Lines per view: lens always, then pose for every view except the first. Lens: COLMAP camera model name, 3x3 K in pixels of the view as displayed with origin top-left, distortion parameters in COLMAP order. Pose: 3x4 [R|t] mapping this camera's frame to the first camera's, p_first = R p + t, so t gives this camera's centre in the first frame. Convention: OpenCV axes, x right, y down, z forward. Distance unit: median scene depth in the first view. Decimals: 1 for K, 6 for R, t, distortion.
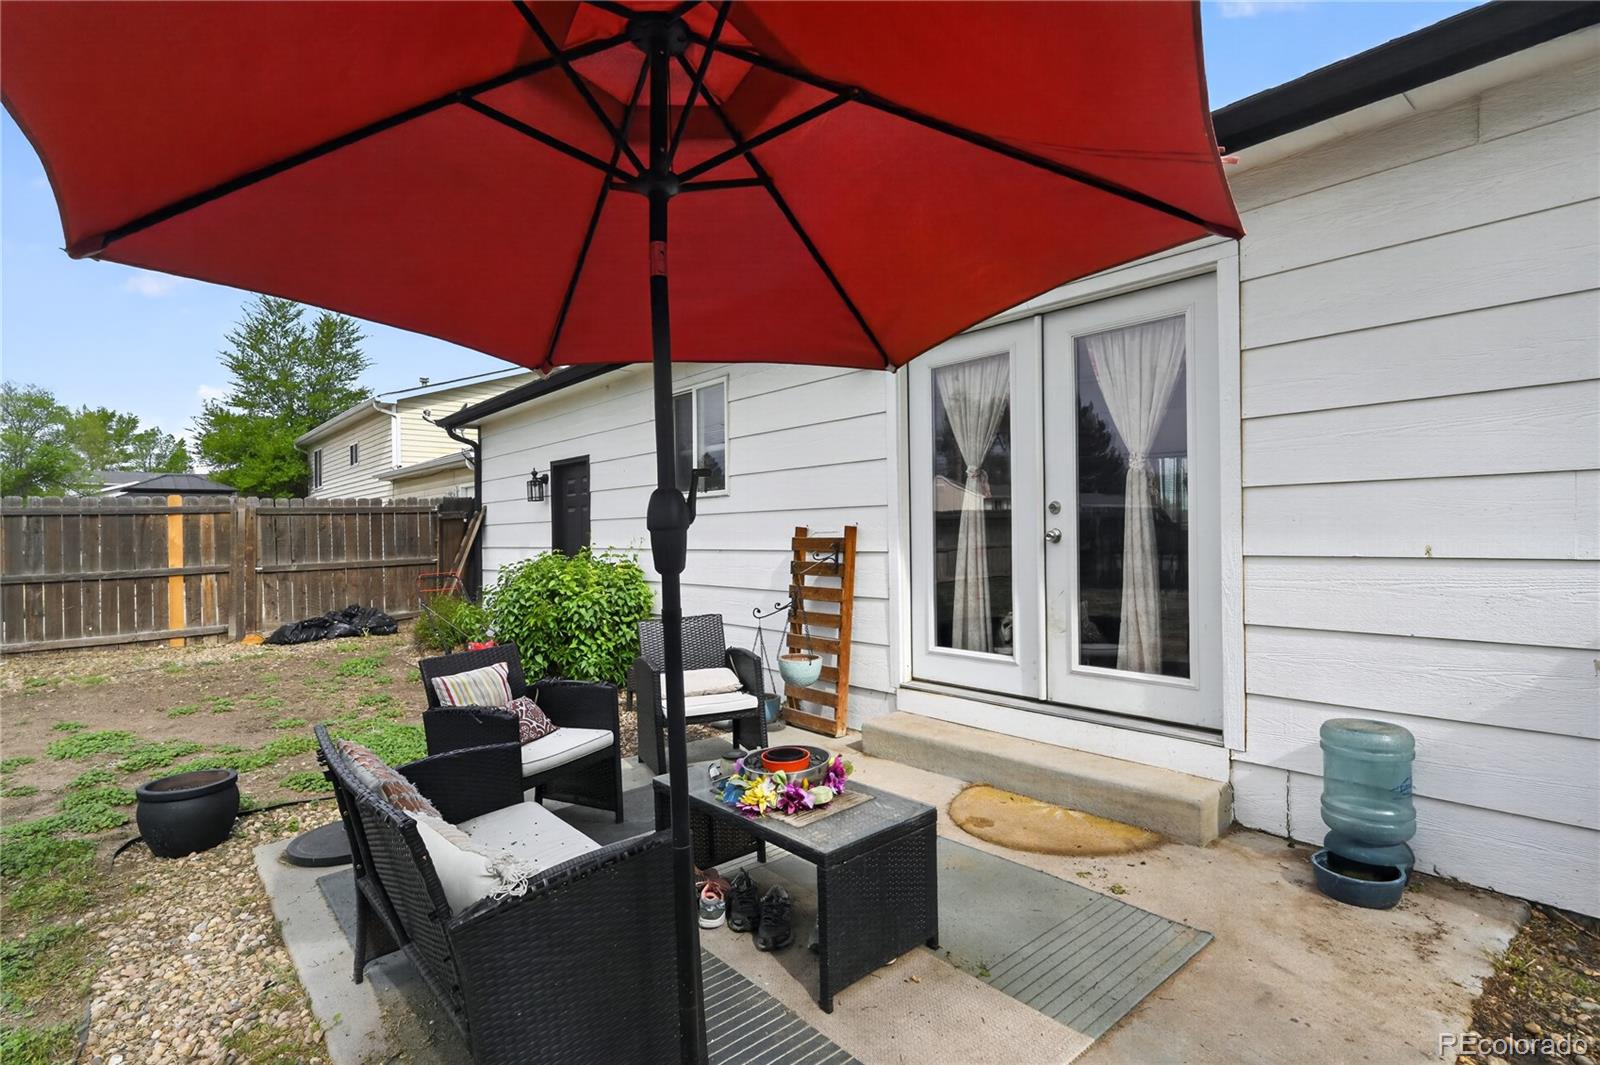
lens RADIAL K [[780.7, 0, 800.0], [0, 780.7, 532.5], [0, 0, 1]] dist [-0.002600, -0.000393]
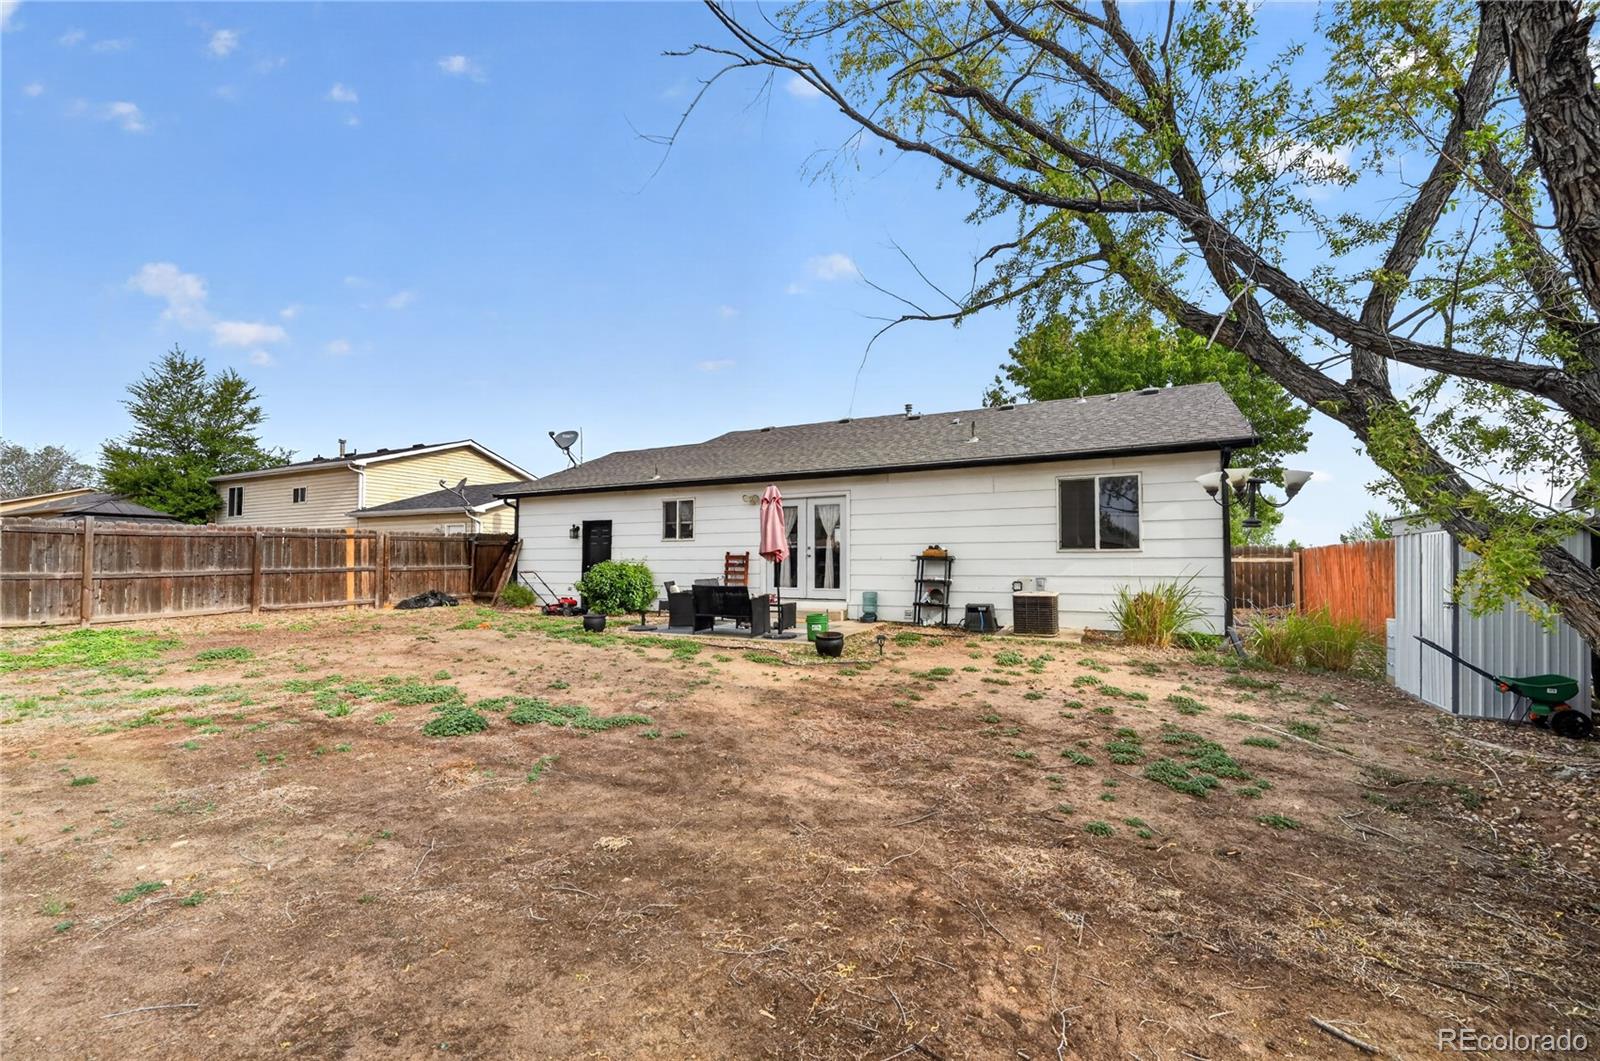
lens RADIAL K [[666.6, 0, 799.6], [0, 666.6, 551.8], [0, 0, 1]] dist [0.000811, 0.000003]
pose [[0.934300, 0.027596, 0.355417, -0.365589], [-0.018262, 0.999395, -0.029590, 0.035627], [-0.356019, 0.021155, 0.934239, -0.846481]]
